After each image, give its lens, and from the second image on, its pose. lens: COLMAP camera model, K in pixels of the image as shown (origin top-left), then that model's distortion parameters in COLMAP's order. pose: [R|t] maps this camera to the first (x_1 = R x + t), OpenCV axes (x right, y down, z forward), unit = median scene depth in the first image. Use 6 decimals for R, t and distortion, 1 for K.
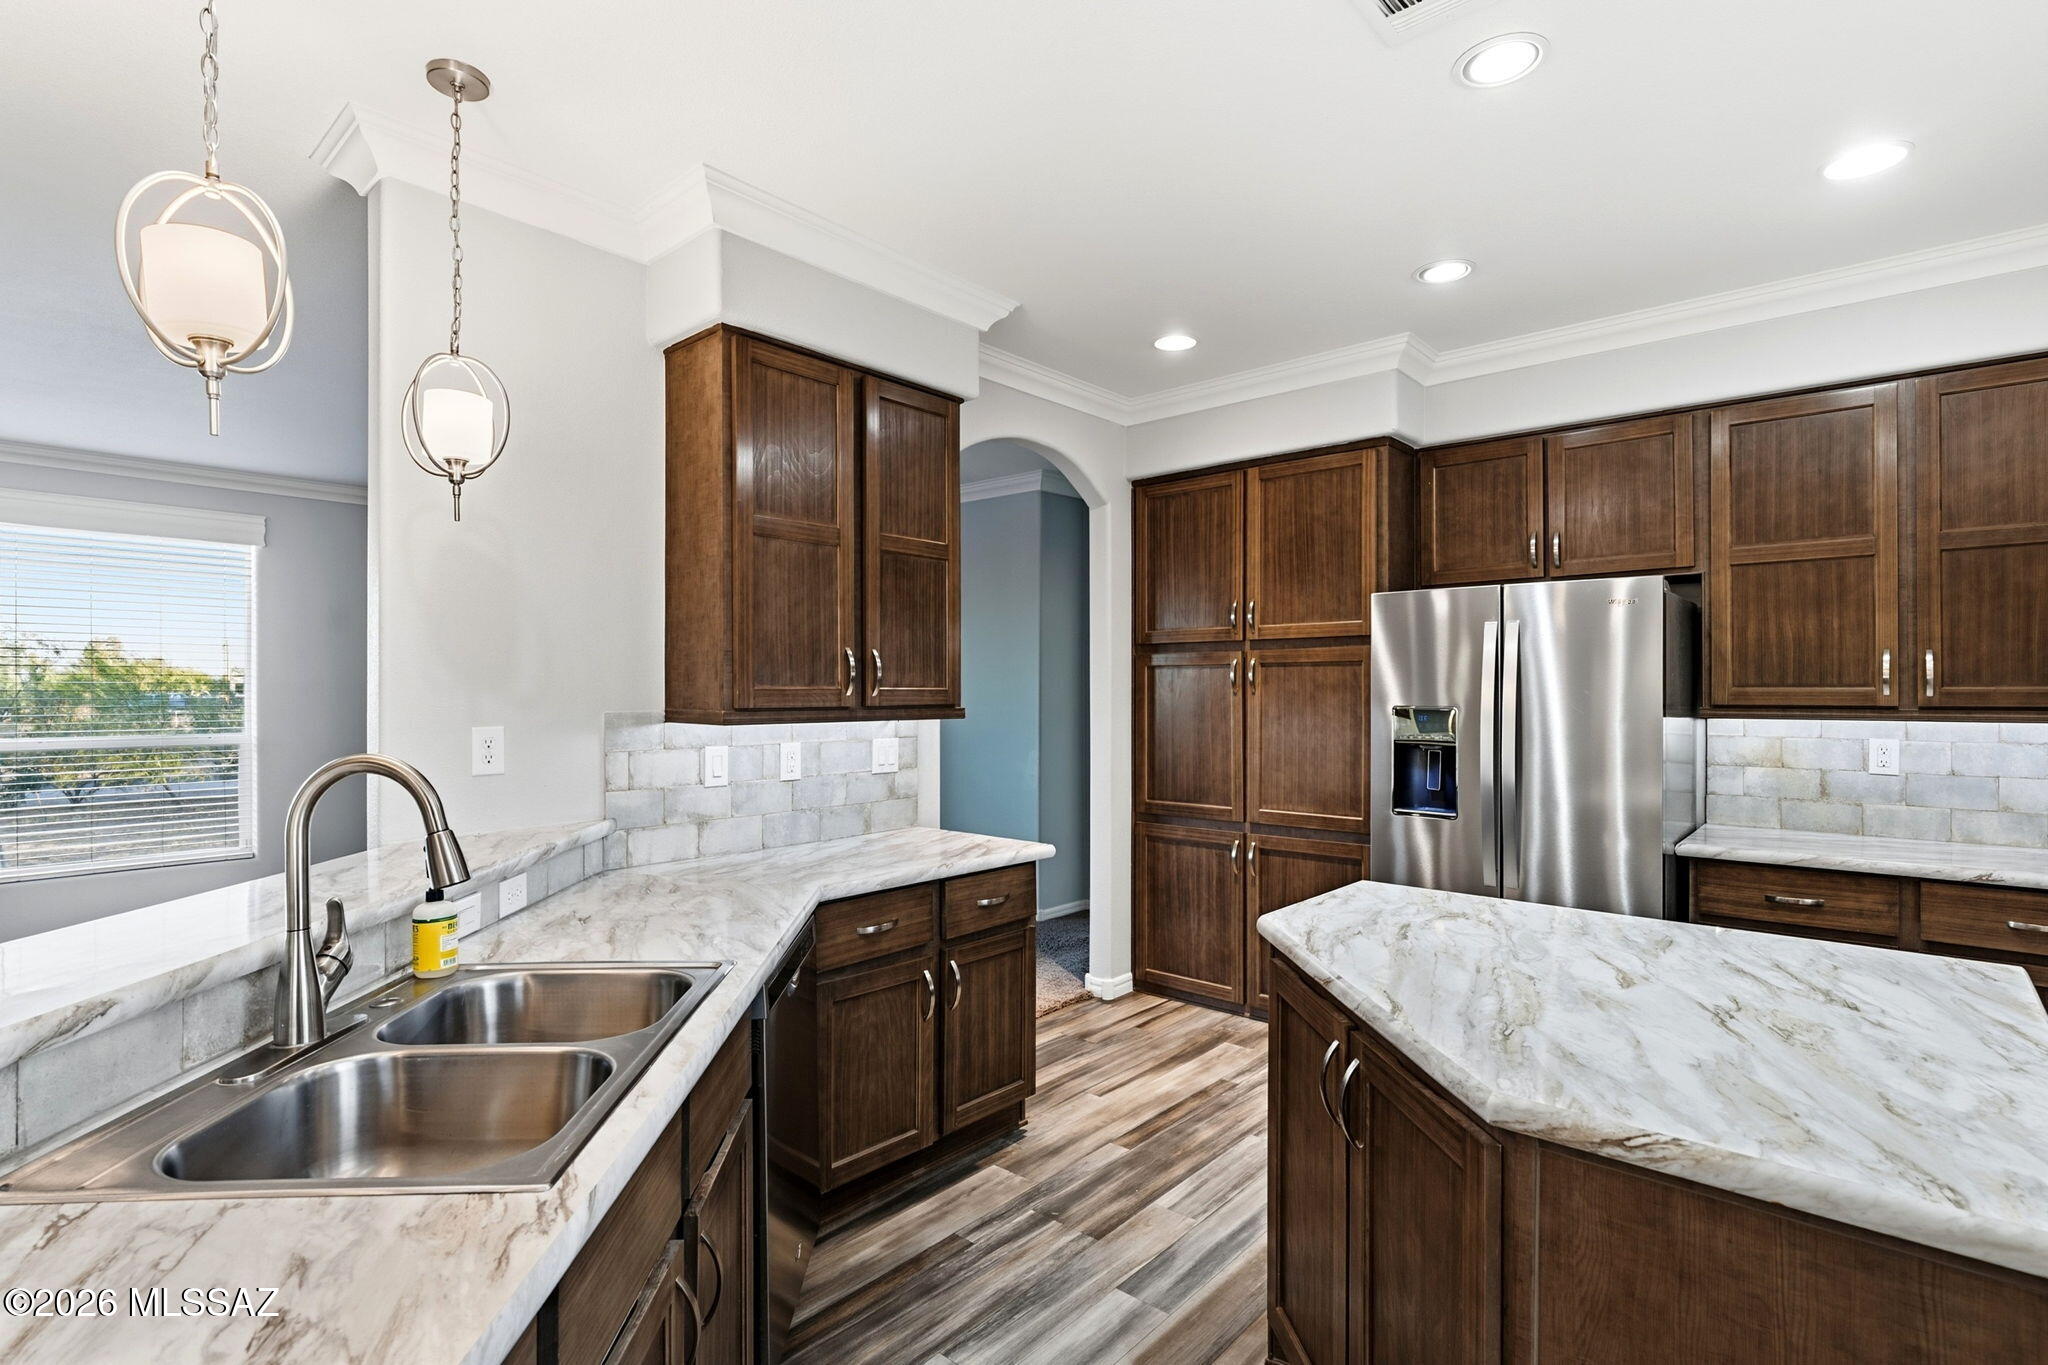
lens RADIAL K [[984.4, 0, 1024.6], [0, 984.4, 685.7], [0, 0, 1]] dist [-0.003830, 0.000948]
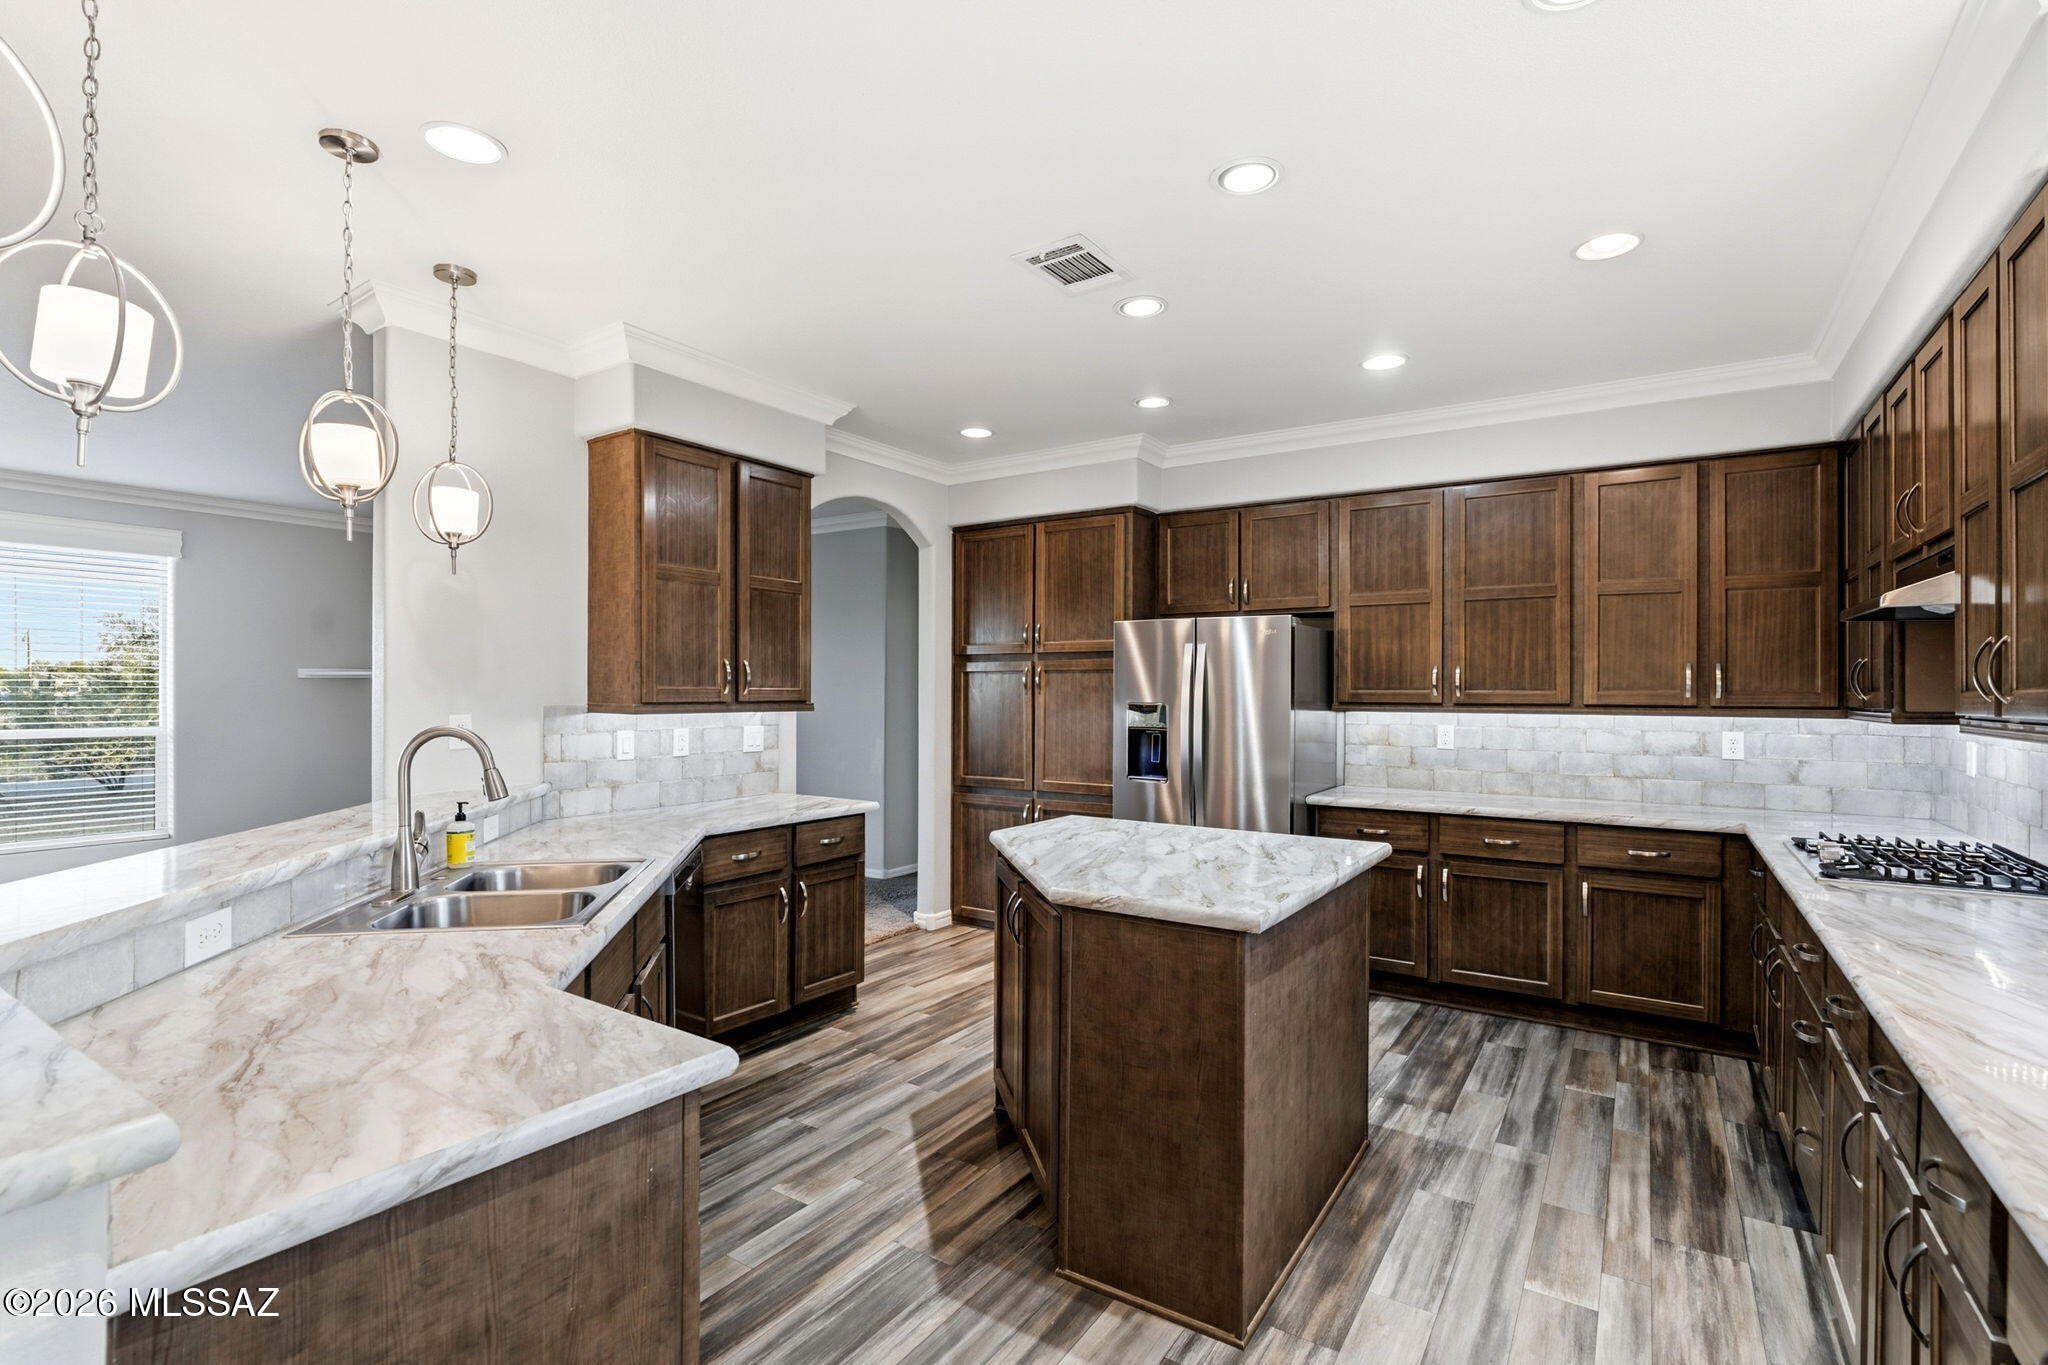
lens RADIAL K [[942.2, 0, 1023.8], [0, 942.2, 690.0], [0, 0, 1]] dist [-0.005655, 0.002205]
pose [[0.990995, 0.003725, 0.133849, 0.057731], [-0.004369, 0.999980, 0.004517, -0.002811], [-0.133830, -0.005061, 0.990991, -0.359790]]
